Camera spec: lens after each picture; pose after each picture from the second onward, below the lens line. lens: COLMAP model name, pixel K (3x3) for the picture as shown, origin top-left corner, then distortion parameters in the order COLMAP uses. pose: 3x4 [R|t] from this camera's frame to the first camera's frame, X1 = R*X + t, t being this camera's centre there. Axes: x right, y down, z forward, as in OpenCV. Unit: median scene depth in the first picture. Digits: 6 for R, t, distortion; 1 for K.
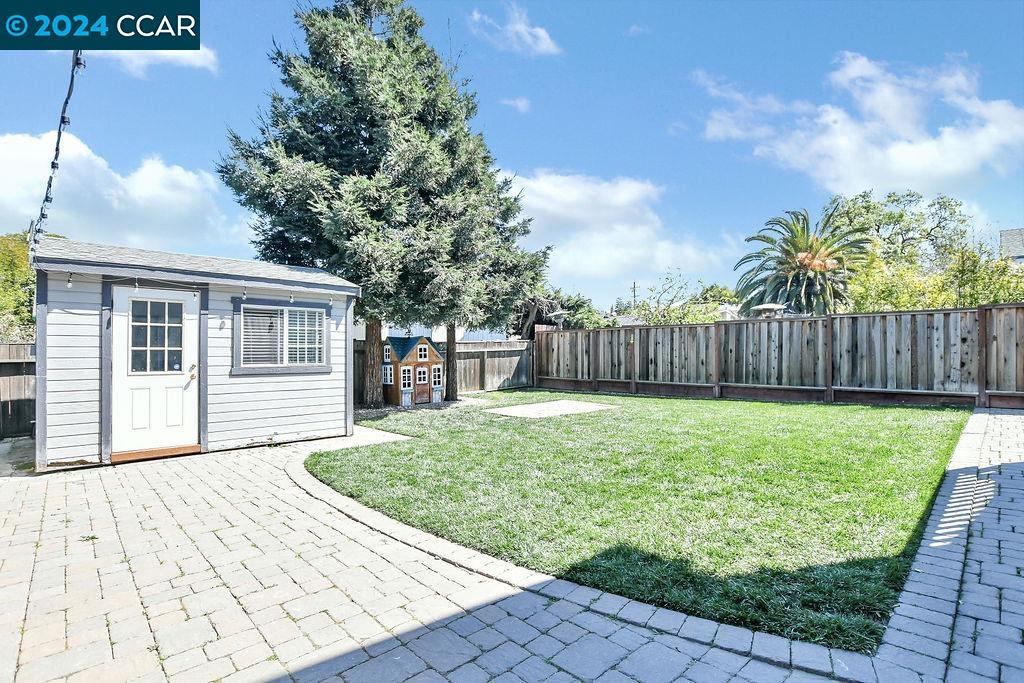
lens RADIAL K [[482.8, 0, 513.7], [0, 482.8, 349.6], [0, 0, 1]] dist [-0.024377, 0.001935]
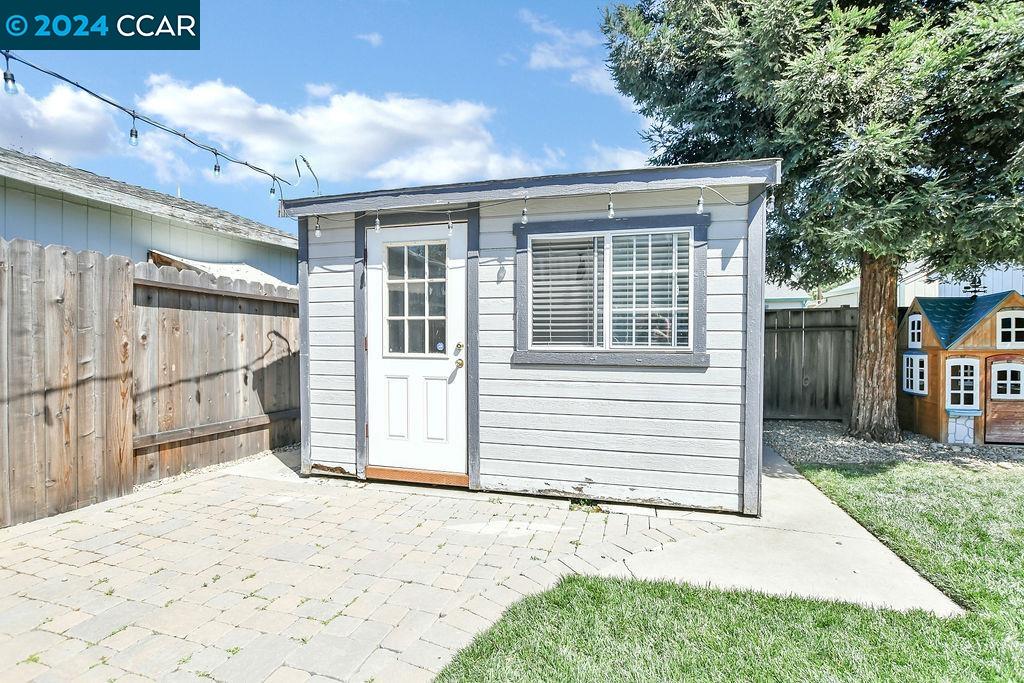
lens RADIAL K [[482.8, 0, 514.1], [0, 482.8, 349.1], [0, 0, 1]] dist [-0.024377, 0.001935]
pose [[0.519233, 0.027770, -0.854182, -0.097040], [0.001140, 0.999449, 0.033186, 0.016303], [0.854632, -0.018205, 0.518915, 0.656340]]
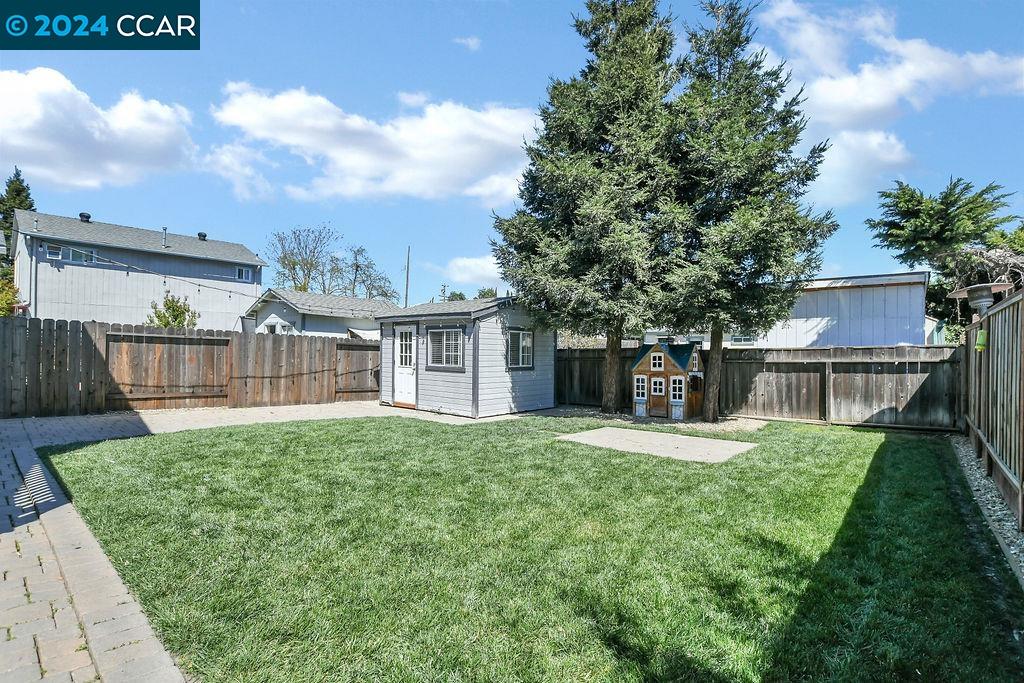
lens RADIAL K [[482.8, 0, 514.8], [0, 482.8, 346.3], [0, 0, 1]] dist [-0.024377, 0.001935]
pose [[0.096164, -0.007230, -0.995339, 1.162485], [-0.008359, 0.999932, -0.008071, -0.020804], [0.995330, 0.009096, 0.096097, 1.078581]]
